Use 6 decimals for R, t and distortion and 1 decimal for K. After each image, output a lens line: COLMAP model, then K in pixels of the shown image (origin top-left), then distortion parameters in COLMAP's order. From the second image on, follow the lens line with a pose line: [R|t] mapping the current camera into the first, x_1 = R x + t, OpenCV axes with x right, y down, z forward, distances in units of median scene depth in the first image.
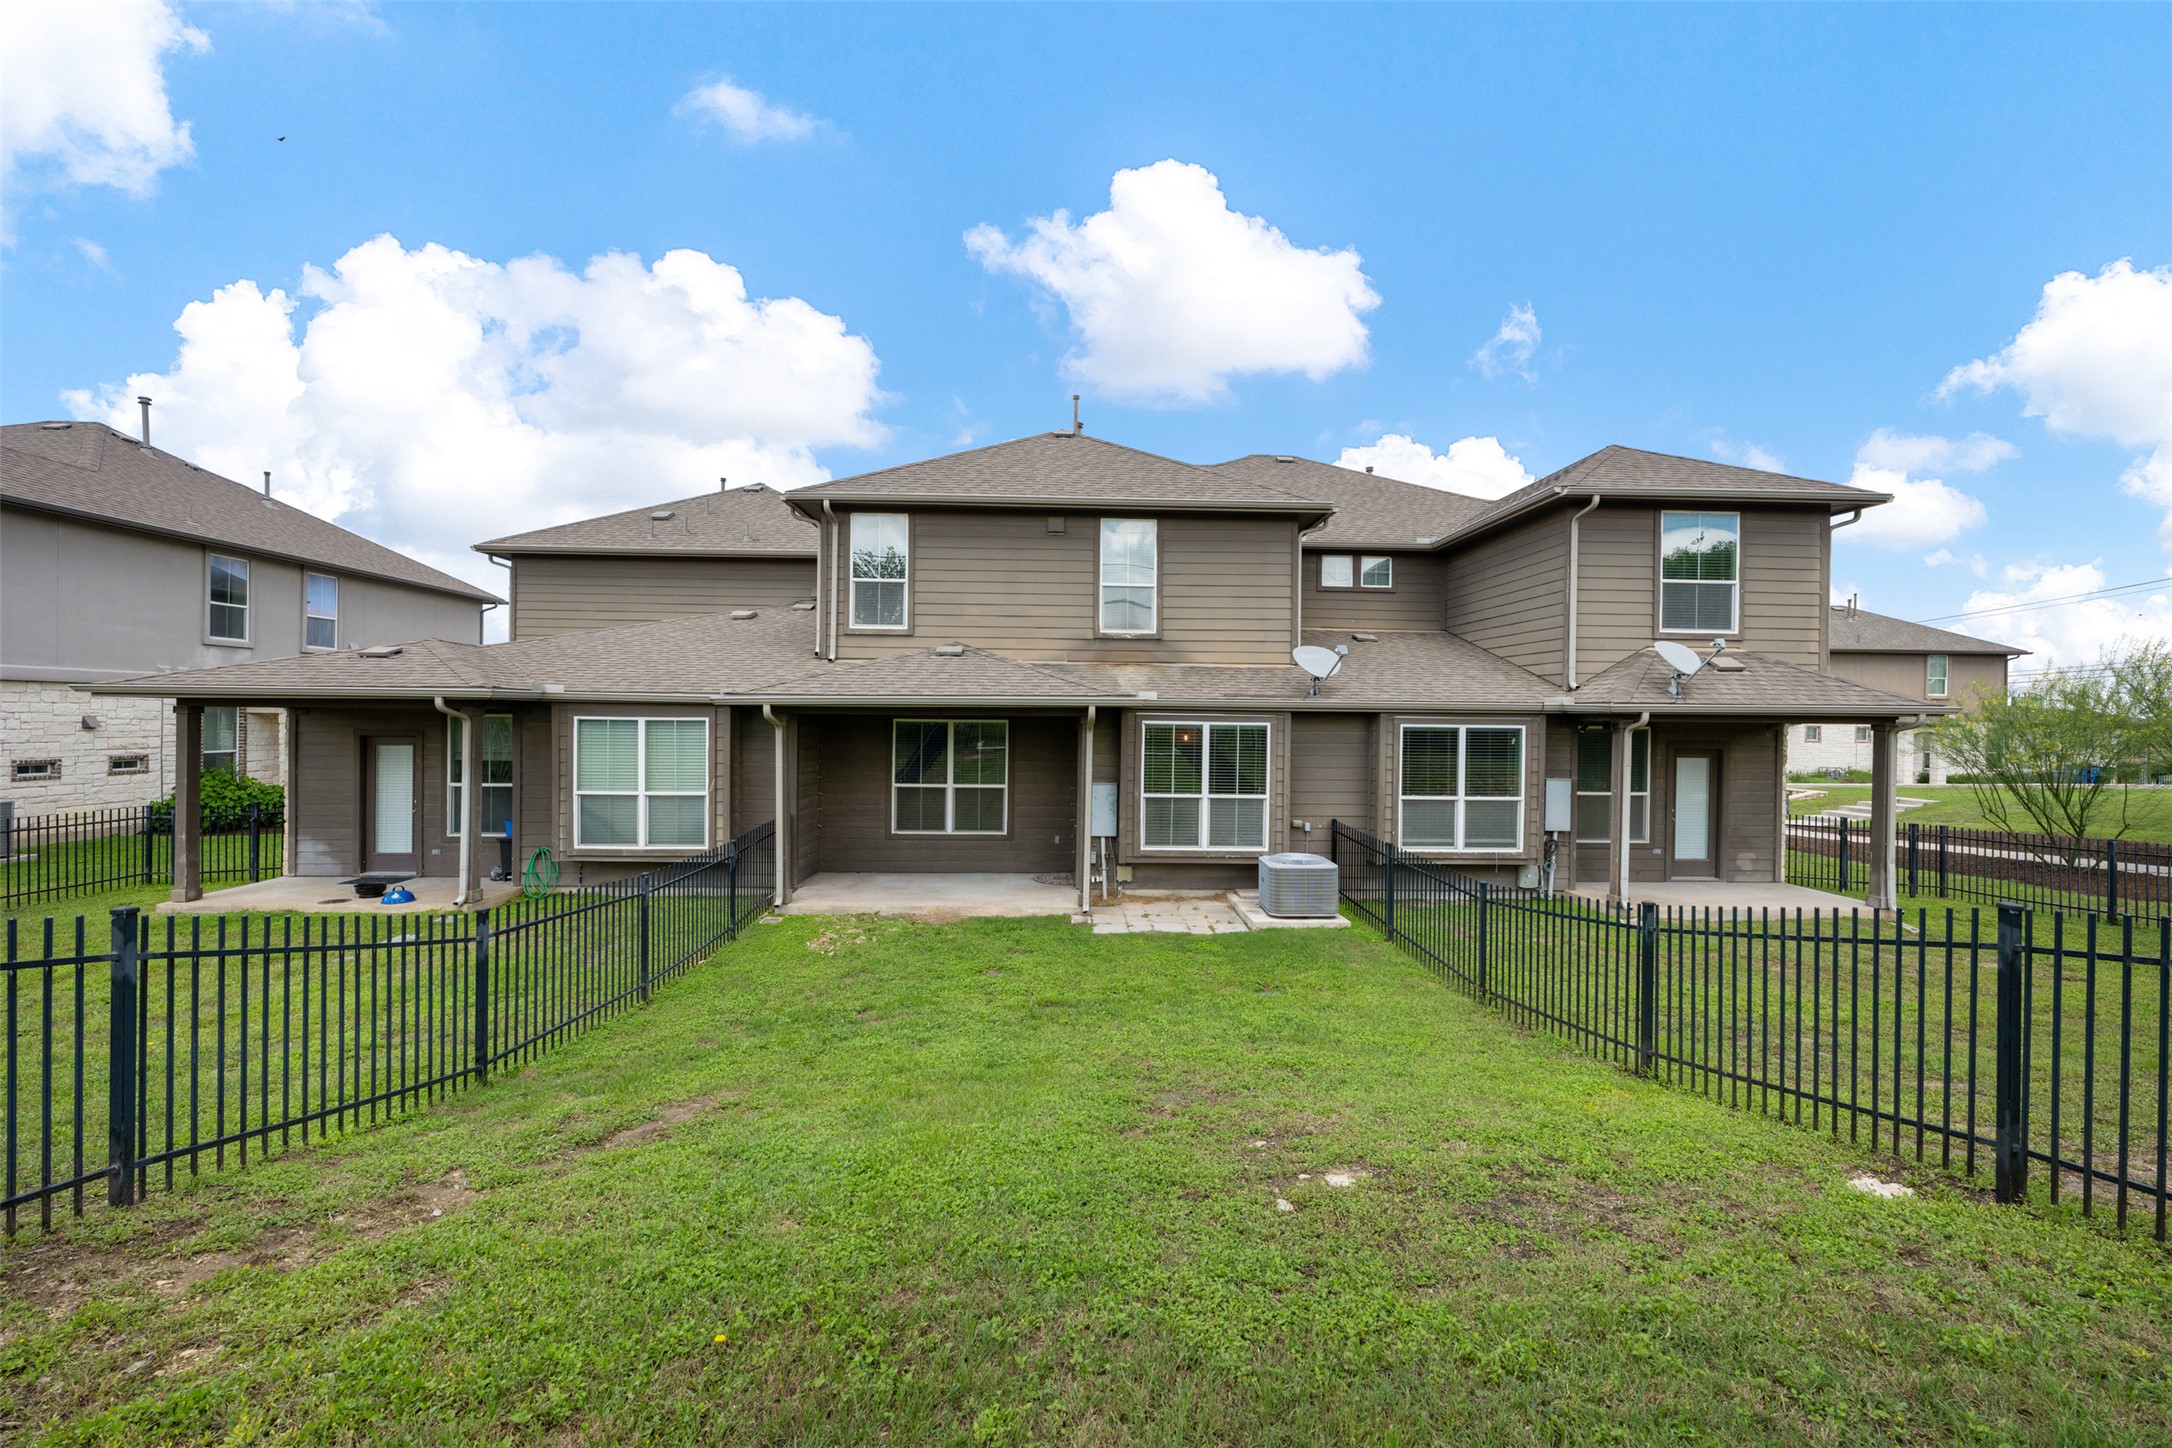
lens RADIAL K [[856.3, 0, 1083.2], [0, 856.3, 723.8], [0, 0, 1]] dist [-0.001755, 0.000053]
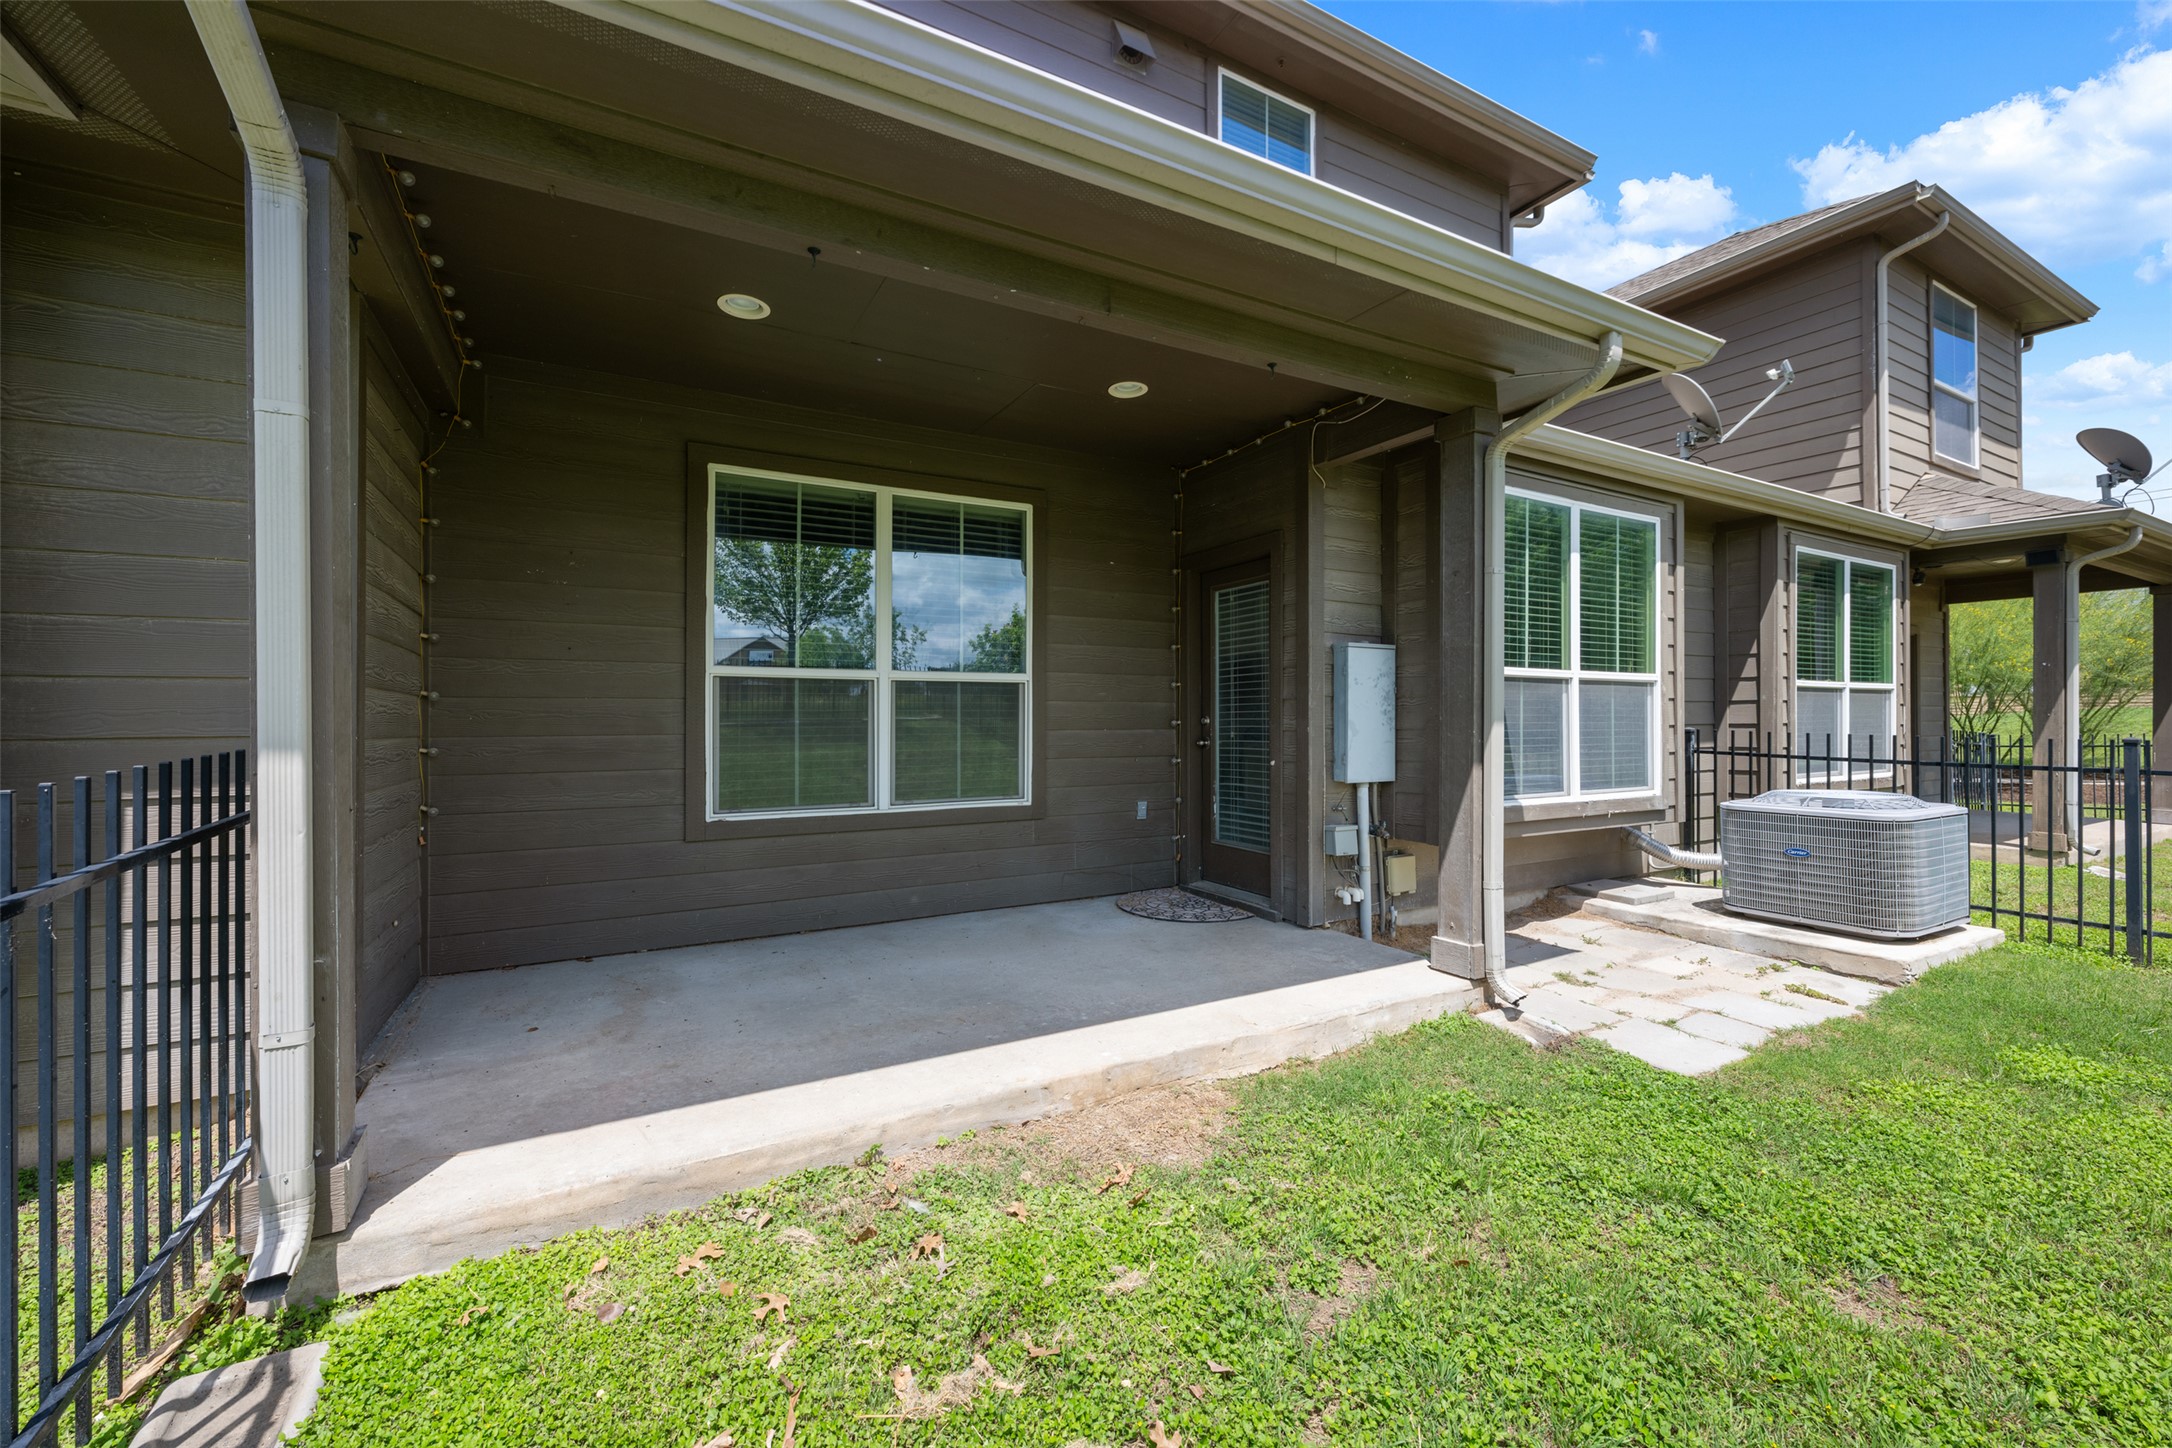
lens RADIAL K [[856.3, 0, 1083.2], [0, 856.3, 723.8], [0, 0, 1]] dist [-0.001755, 0.000053]
pose [[0.886910, -0.016135, 0.461661, -0.244871], [0.014302, 0.999870, 0.007470, 0.091196], [-0.461722, -0.000022, 0.887025, 0.655468]]
